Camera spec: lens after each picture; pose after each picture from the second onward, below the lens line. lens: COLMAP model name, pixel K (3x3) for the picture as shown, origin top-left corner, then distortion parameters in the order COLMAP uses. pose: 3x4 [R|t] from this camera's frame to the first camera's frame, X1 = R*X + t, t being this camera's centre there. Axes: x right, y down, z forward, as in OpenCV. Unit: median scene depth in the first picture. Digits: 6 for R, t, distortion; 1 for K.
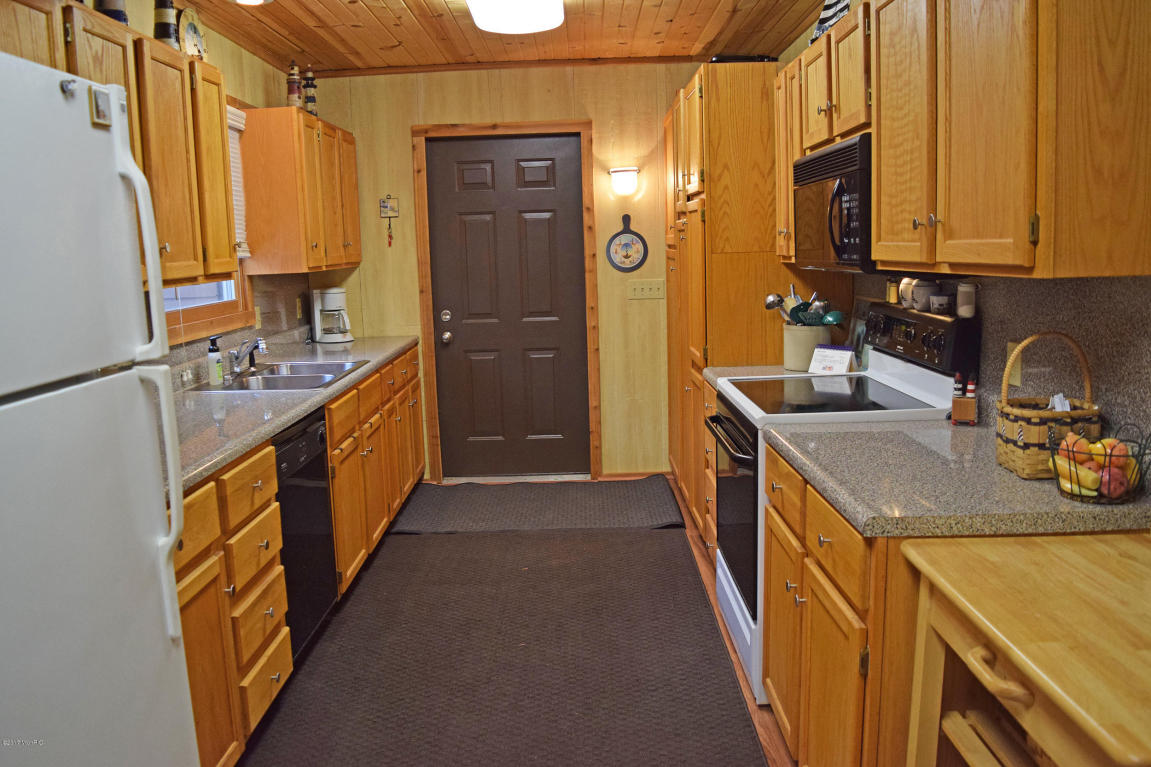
lens RADIAL K [[902.7, 0, 575.5], [0, 902.7, 383.5], [0, 0, 1]] dist [-0.094946, 0.022066]
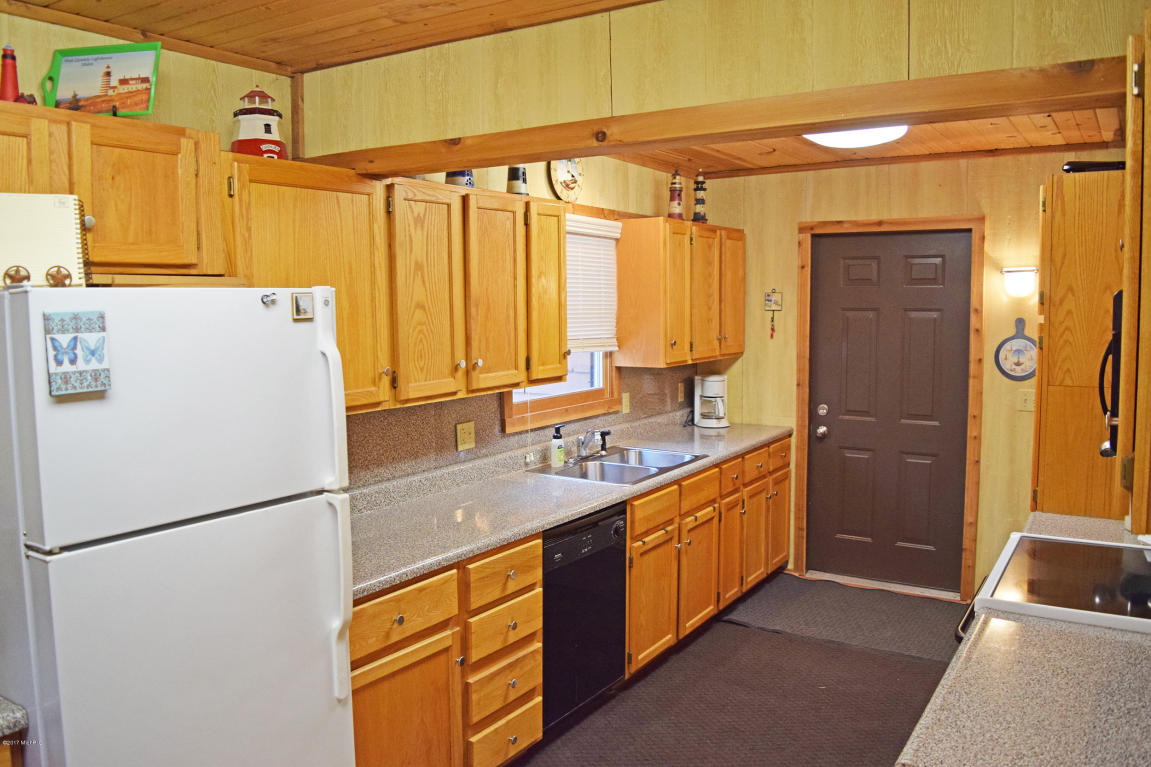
lens RADIAL K [[902.7, 0, 575.5], [0, 902.7, 383.5], [0, 0, 1]] dist [-0.094946, 0.022066]
pose [[0.840990, 0.075380, -0.535774, 0.190627], [-0.101503, 0.994646, -0.019386, -0.070151], [0.531444, 0.070686, 0.844139, 0.017156]]
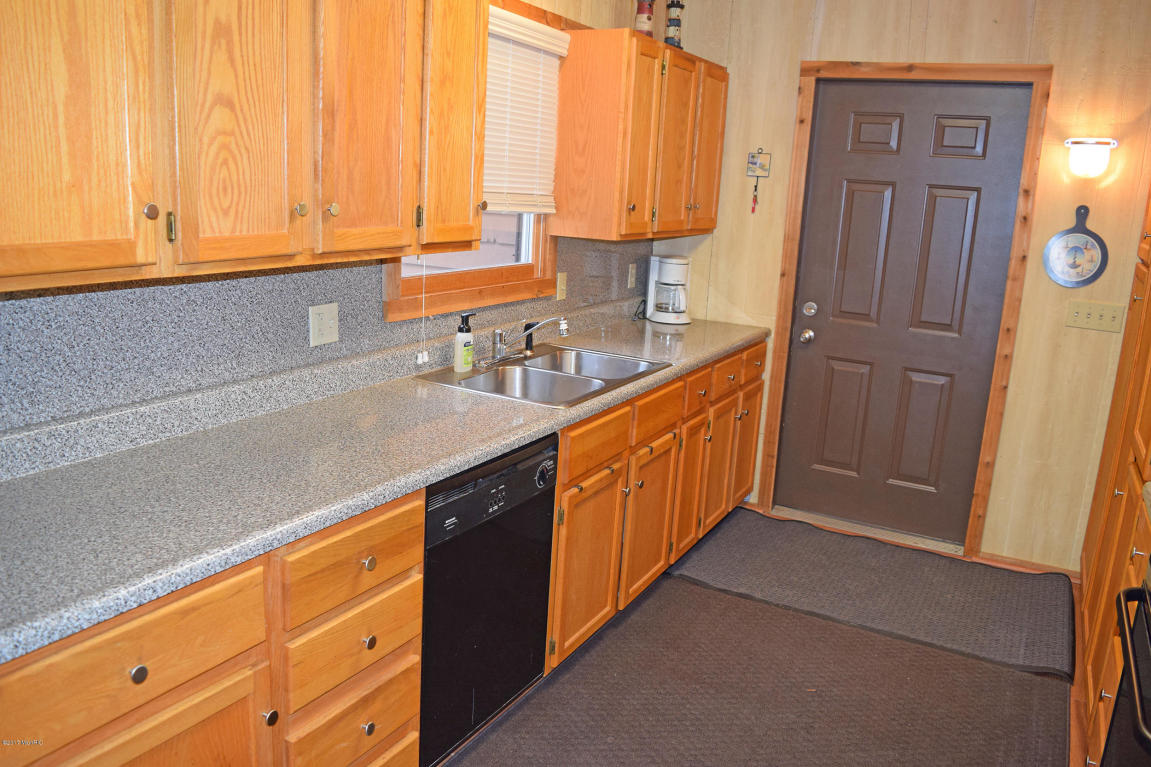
lens RADIAL K [[902.7, 0, 575.5], [0, 902.7, 383.5], [0, 0, 1]] dist [-0.094946, 0.022066]
pose [[0.875457, 0.182374, -0.447565, 0.047364], [-0.153781, 0.983055, 0.099773, -0.070749], [0.458177, -0.018520, 0.888668, 0.257789]]
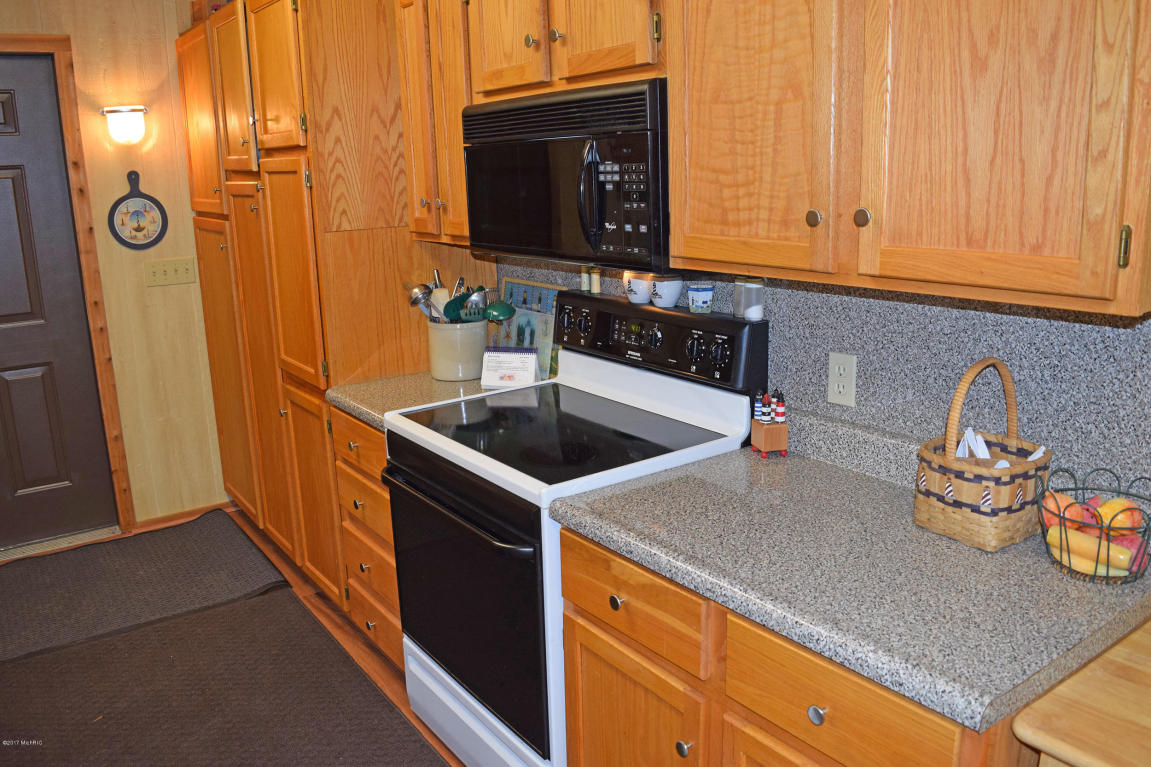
lens RADIAL K [[902.7, 0, 575.5], [0, 902.7, 383.5], [0, 0, 1]] dist [-0.094946, 0.022066]
pose [[0.812489, -0.129756, 0.568353, -0.092534], [0.090409, 0.991166, 0.097041, -0.064490], [-0.575923, -0.027461, 0.817042, 0.249339]]
